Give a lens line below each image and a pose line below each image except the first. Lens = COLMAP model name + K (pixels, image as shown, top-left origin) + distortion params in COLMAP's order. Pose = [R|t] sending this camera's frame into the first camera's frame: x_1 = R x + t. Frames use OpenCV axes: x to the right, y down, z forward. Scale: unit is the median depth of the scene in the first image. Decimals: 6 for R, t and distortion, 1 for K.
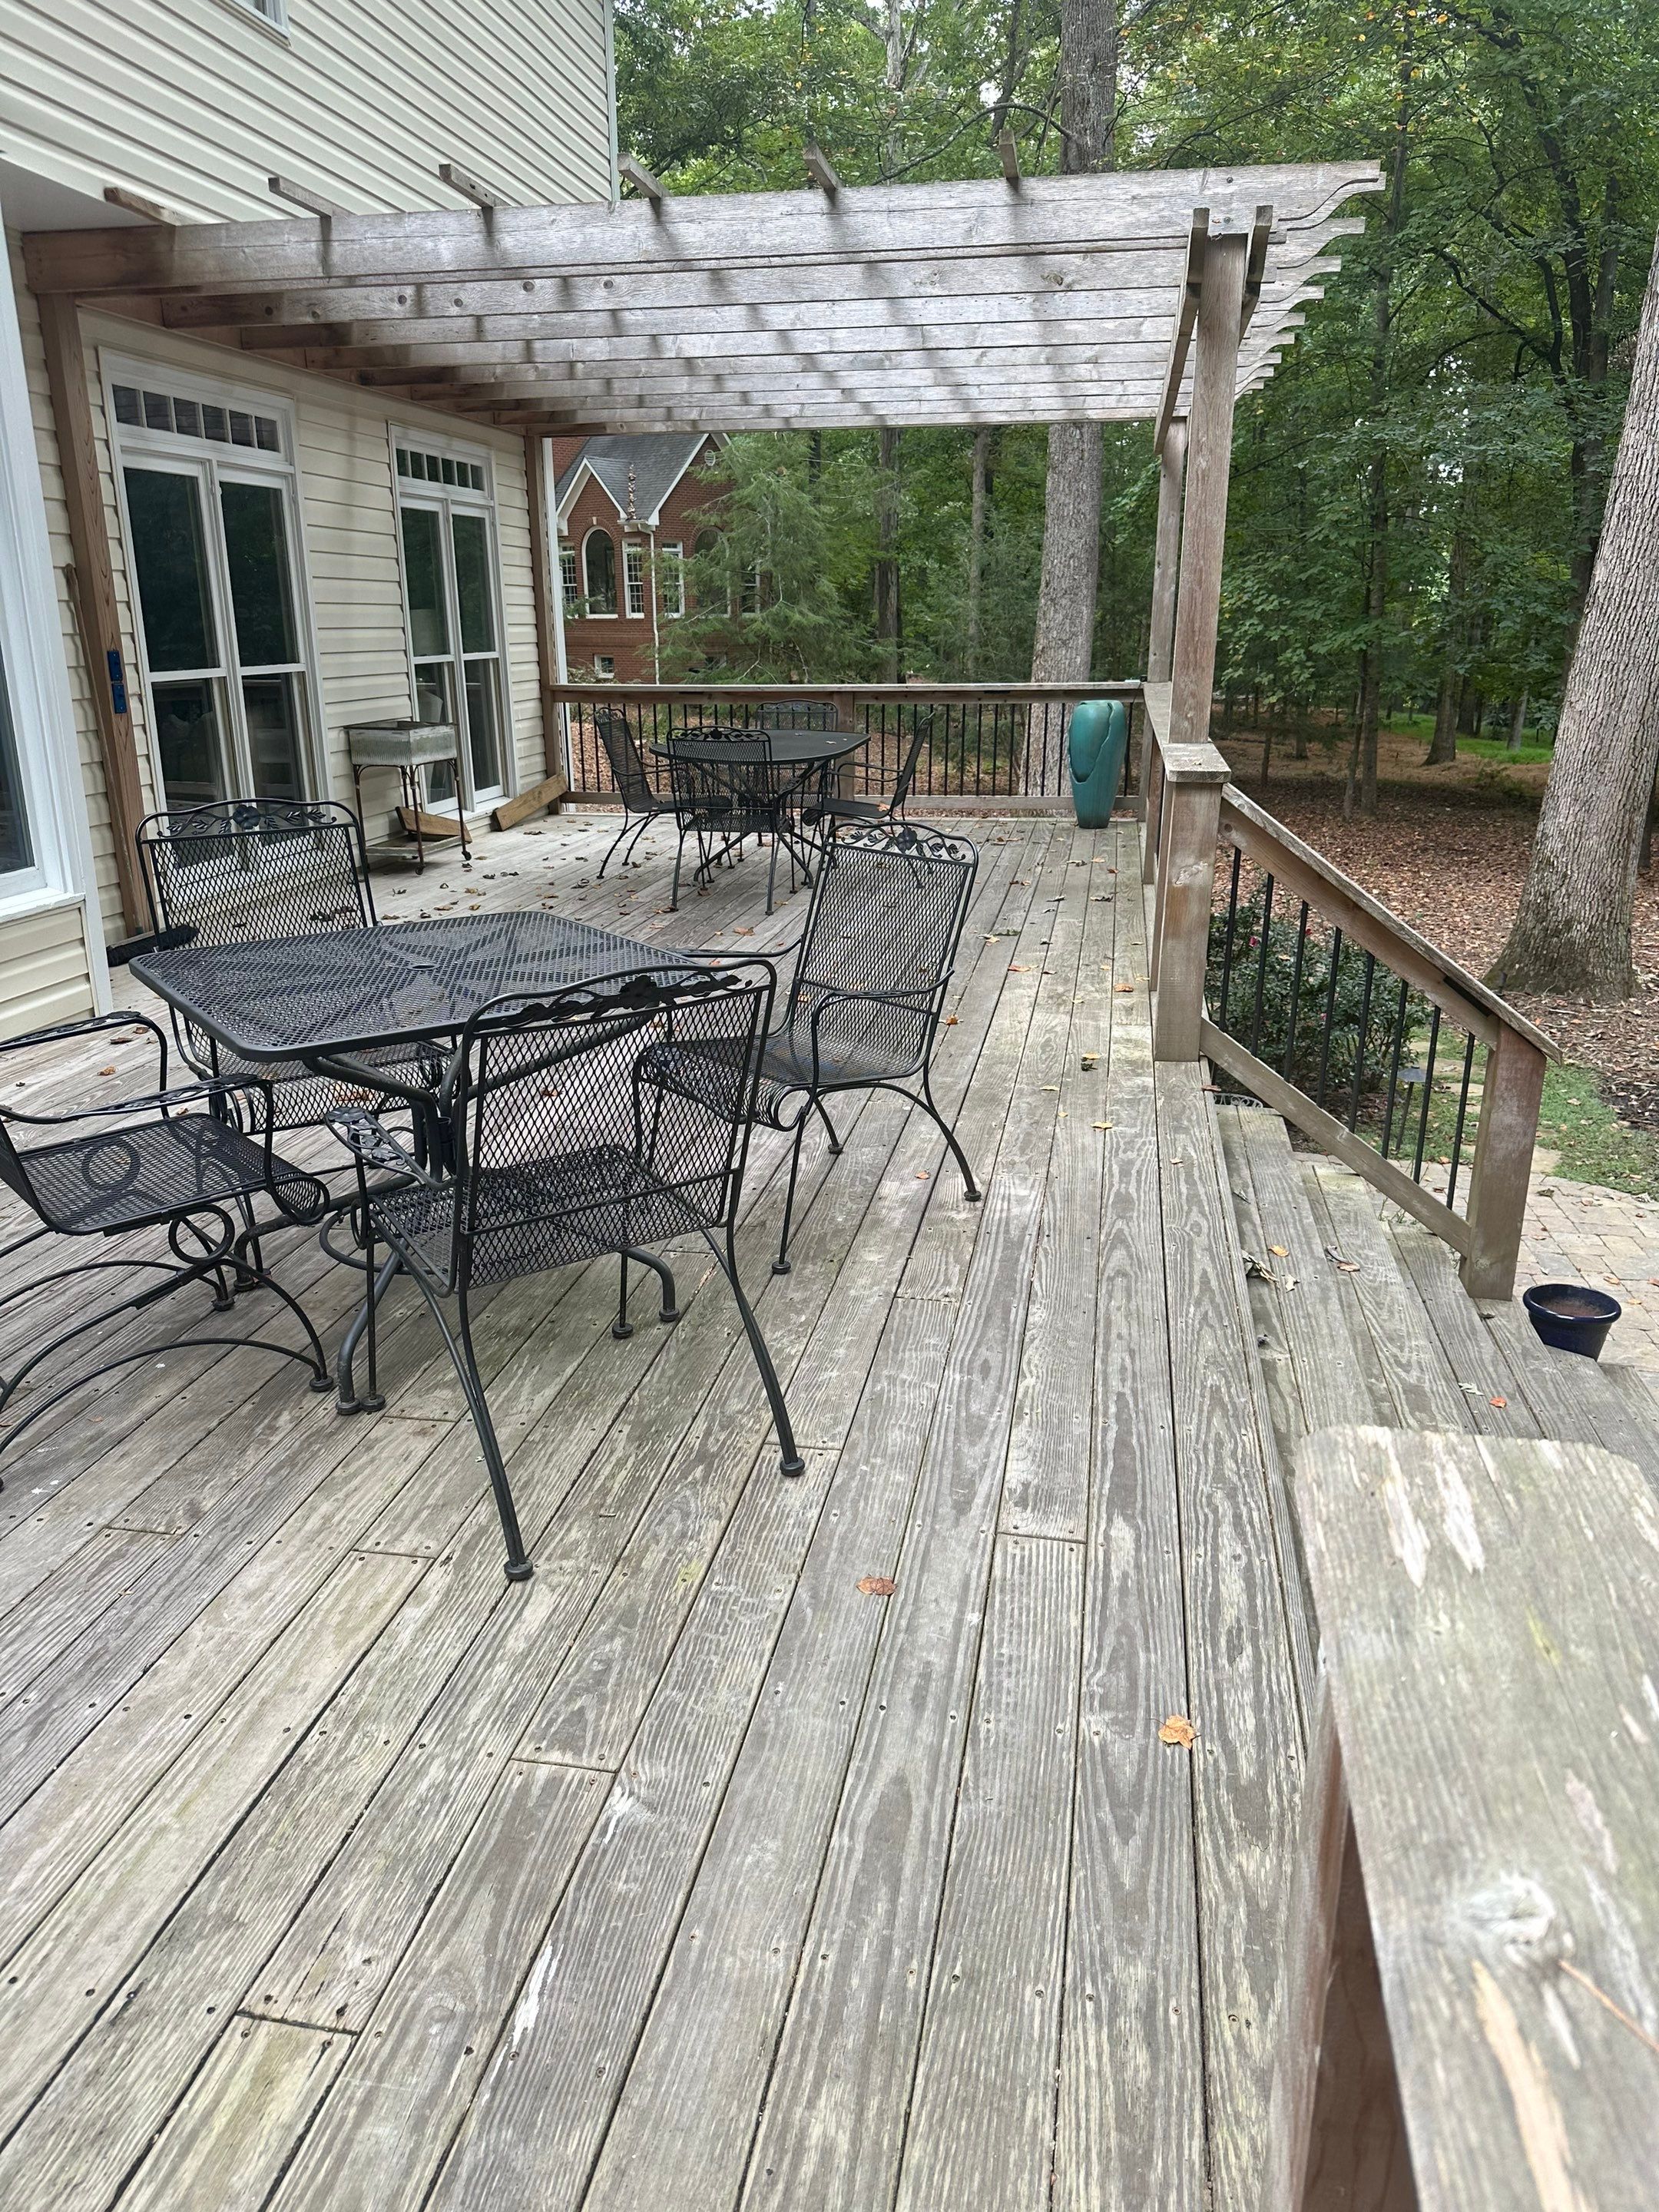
lens RADIAL K [[1541.9, 0, 825.7], [0, 1541.9, 1091.1], [0, 0, 1]] dist [0.044082, -0.046972]
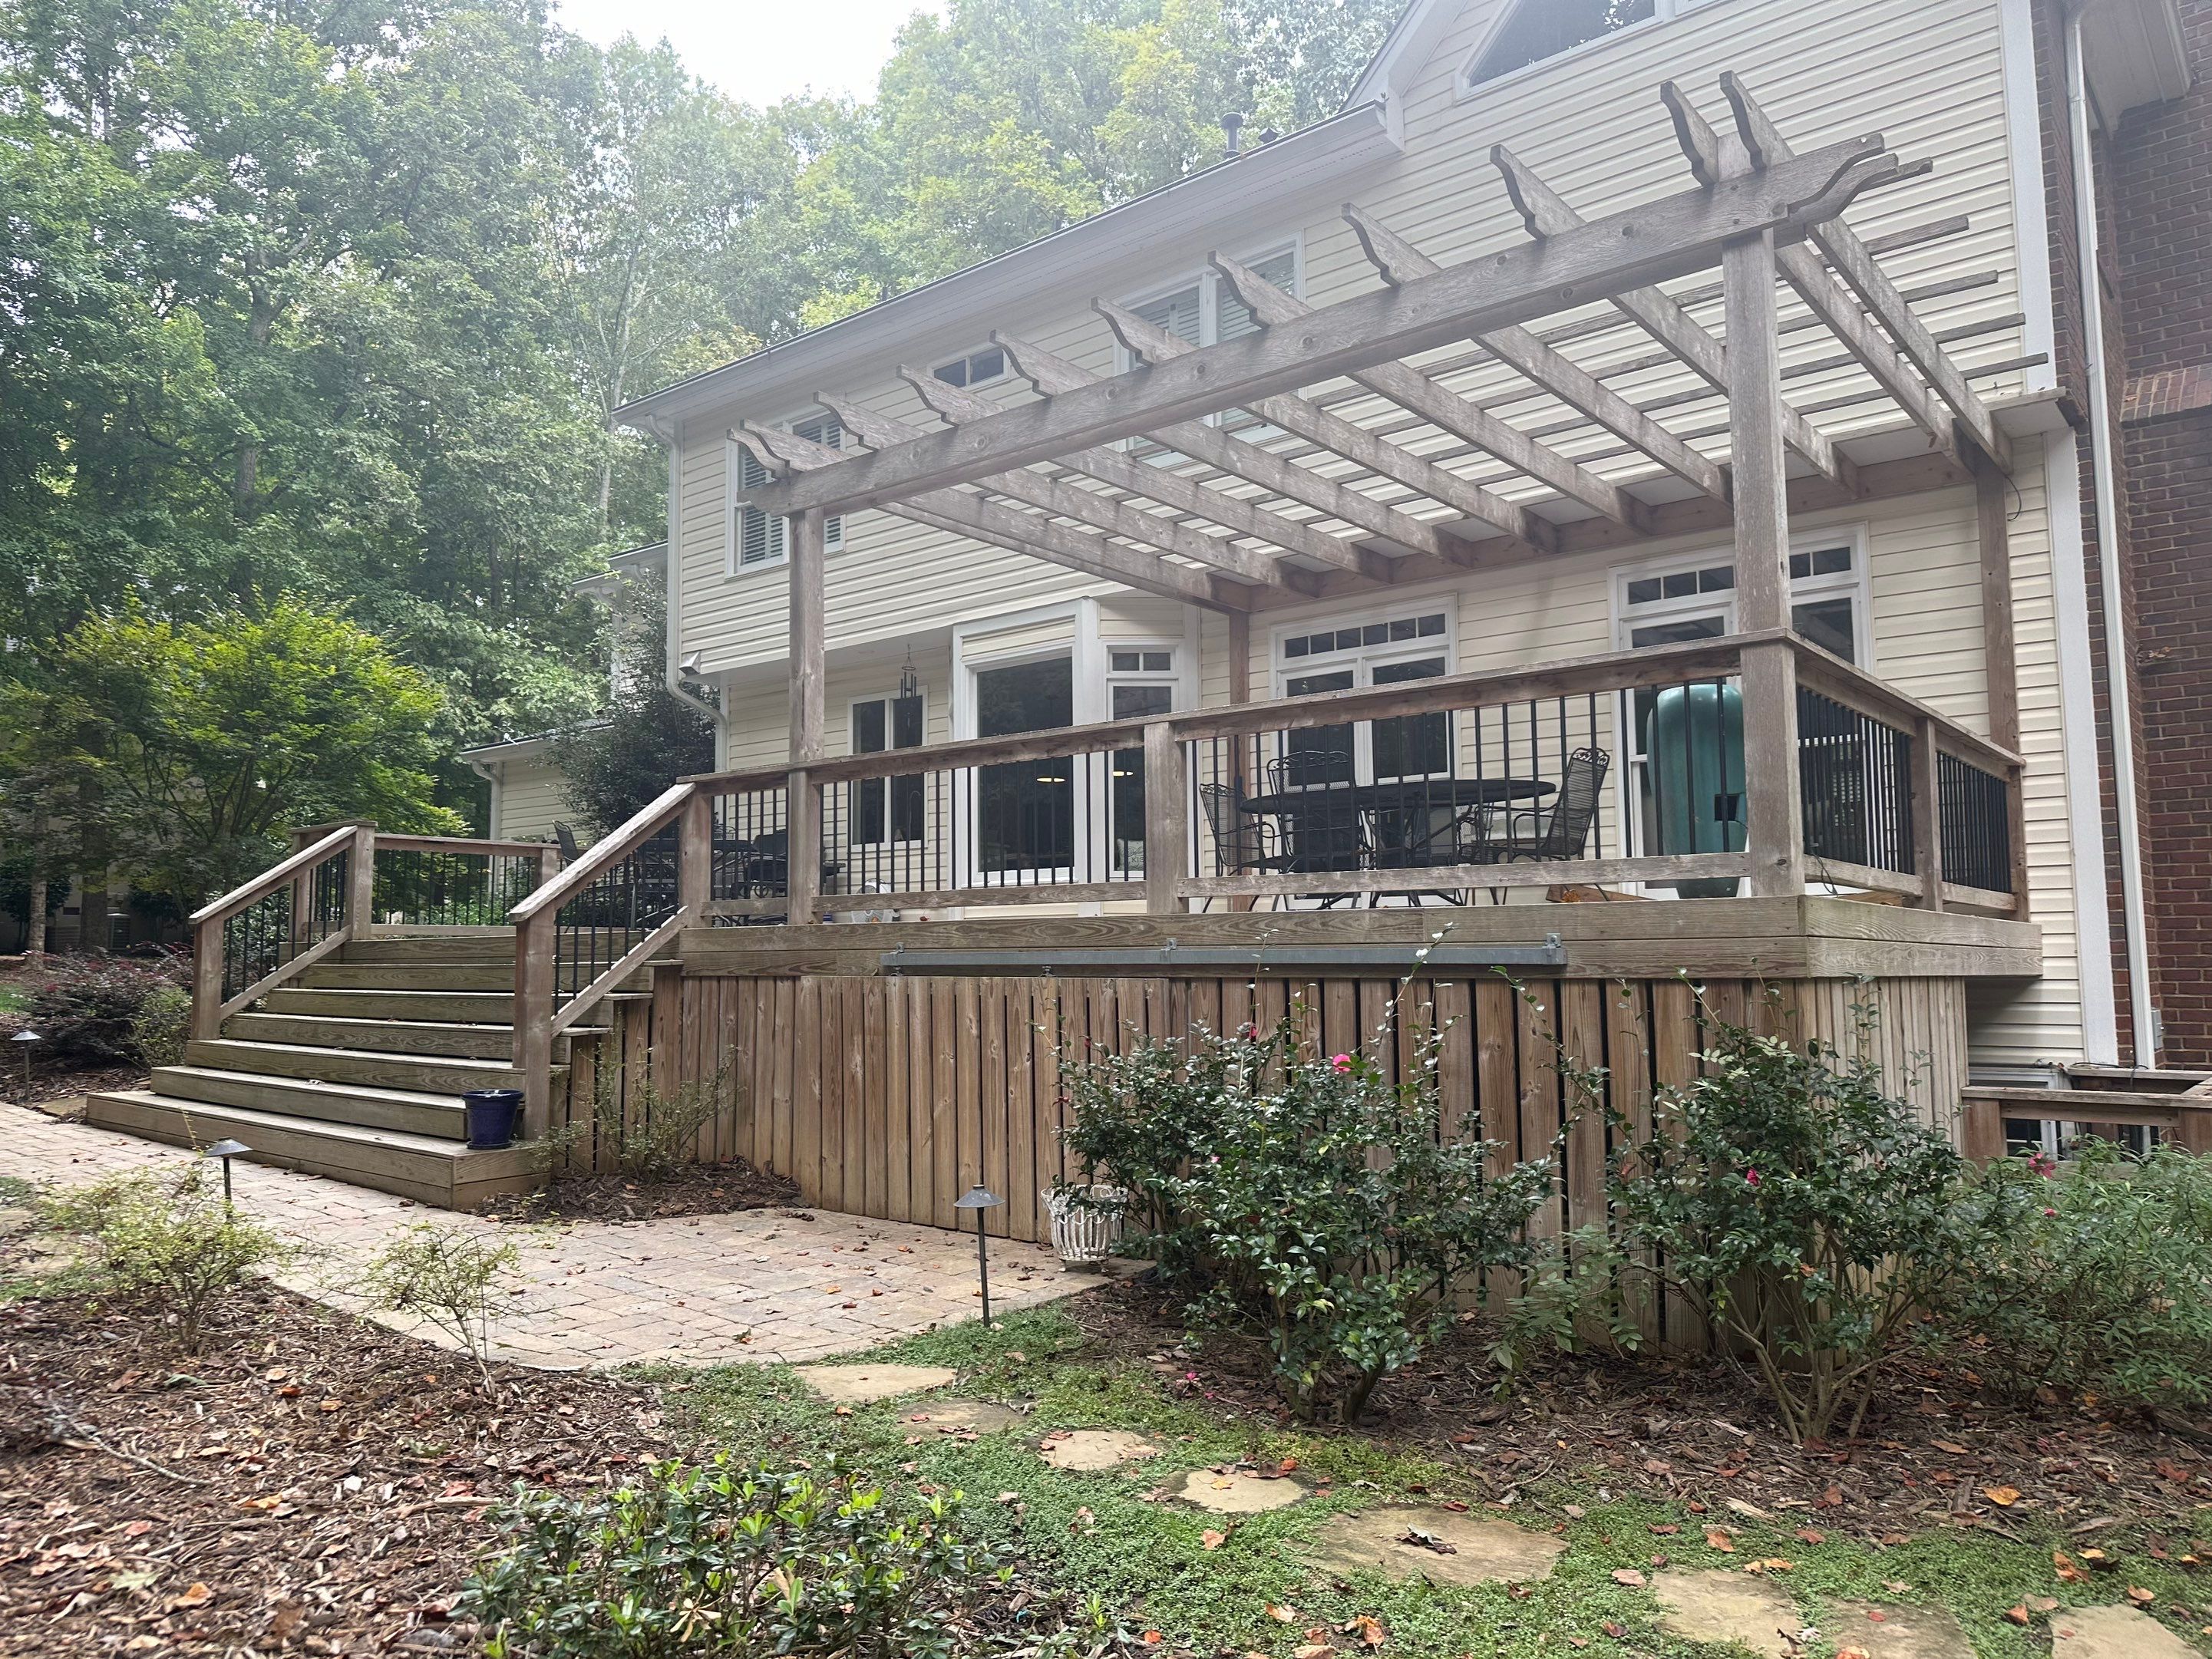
lens RADIAL K [[1541.7, 0, 1100.8], [0, 1541.7, 840.3], [0, 0, 1]] dist [0.044082, -0.046972]
pose [[-0.490381, -0.045166, -0.870337, 1.156262], [-0.239857, 0.967084, 0.084959, -0.295978], [0.837851, 0.250418, -0.485073, 1.624232]]
